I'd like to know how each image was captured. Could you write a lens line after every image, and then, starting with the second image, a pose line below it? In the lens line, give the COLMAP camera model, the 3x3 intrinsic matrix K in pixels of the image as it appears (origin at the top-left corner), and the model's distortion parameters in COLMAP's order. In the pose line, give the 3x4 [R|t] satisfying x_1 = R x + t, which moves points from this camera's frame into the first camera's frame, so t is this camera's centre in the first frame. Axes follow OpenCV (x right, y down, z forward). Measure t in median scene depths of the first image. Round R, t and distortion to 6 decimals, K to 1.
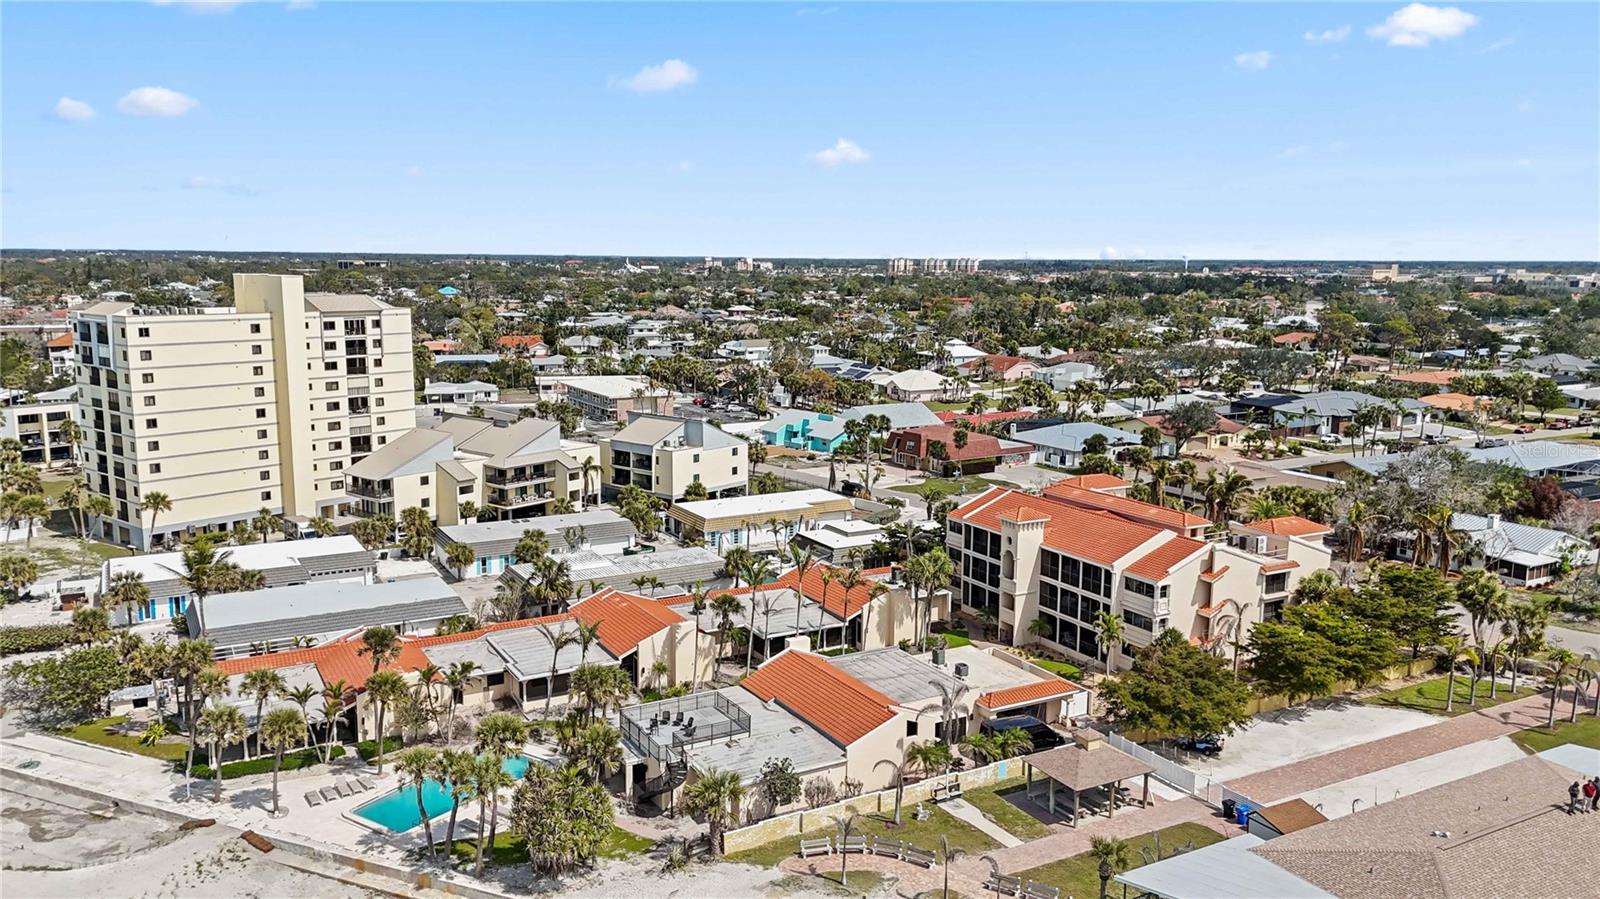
lens RADIAL K [[1223.2, 0, 765.4], [0, 1223.2, 467.3], [0, 0, 1]] dist [0.063677, -0.007336]
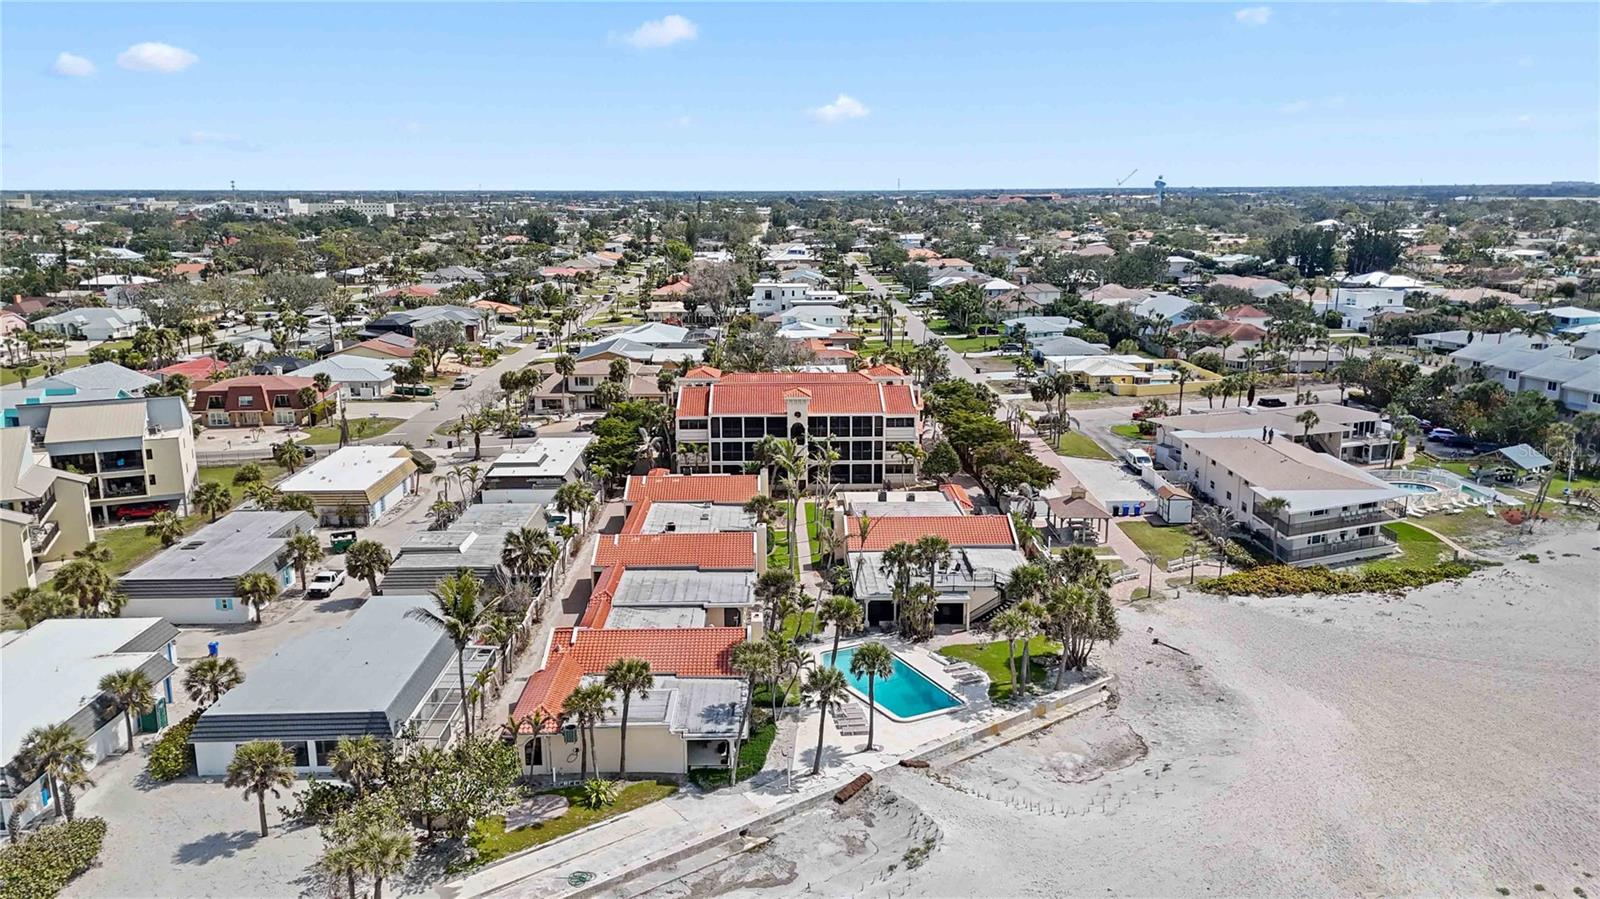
lens RADIAL K [[1223.2, 0, 793.8], [0, 1223.2, 450.8], [0, 0, 1]] dist [0.063677, -0.007336]
pose [[0.445576, -0.196509, 0.873411, -0.857340], [0.159398, 0.977437, 0.138596, -0.074537], [-0.880939, 0.077465, 0.466846, 0.389201]]
